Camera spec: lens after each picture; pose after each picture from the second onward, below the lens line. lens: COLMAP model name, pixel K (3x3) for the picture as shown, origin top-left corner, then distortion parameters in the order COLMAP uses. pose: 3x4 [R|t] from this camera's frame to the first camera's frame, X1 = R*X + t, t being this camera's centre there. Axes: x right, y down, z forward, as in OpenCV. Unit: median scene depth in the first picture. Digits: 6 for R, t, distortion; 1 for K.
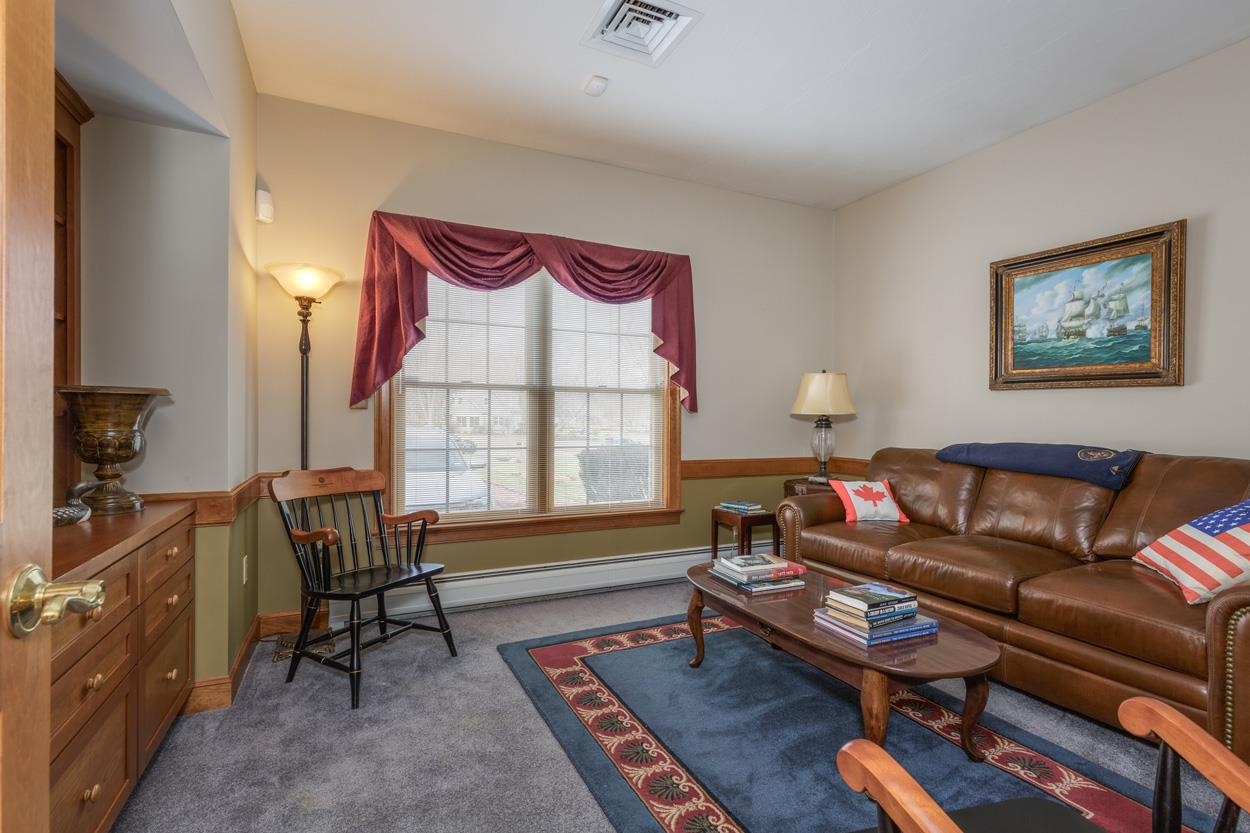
lens RADIAL K [[584.4, 0, 628.0], [0, 584.4, 417.0], [0, 0, 1]] dist [0.008000, -0.001635]
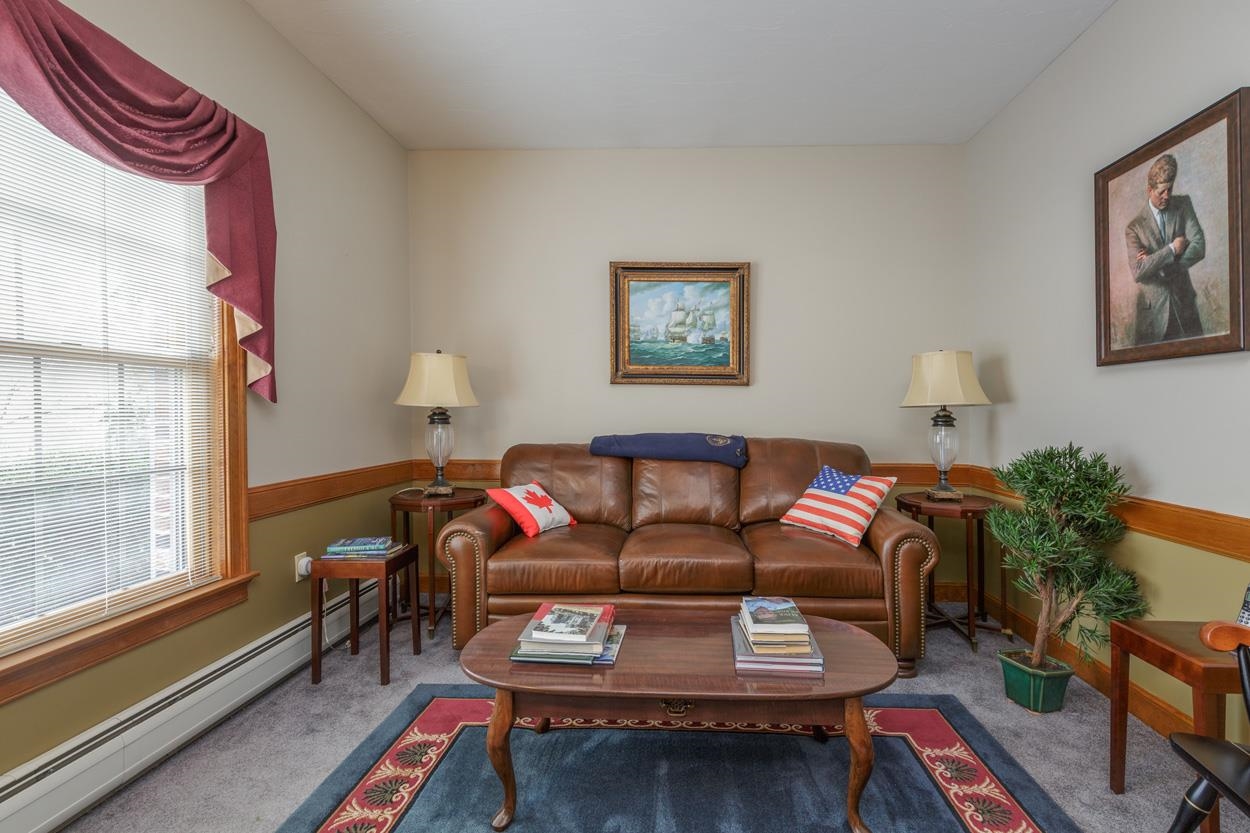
lens RADIAL K [[584.4, 0, 626.0], [0, 584.4, 409.5], [0, 0, 1]] dist [0.008000, -0.001635]
pose [[0.462047, -0.008700, 0.886813, -0.318199], [0.001329, 0.999958, 0.009117, -0.009760], [-0.886854, -0.003034, 0.462039, 0.531385]]
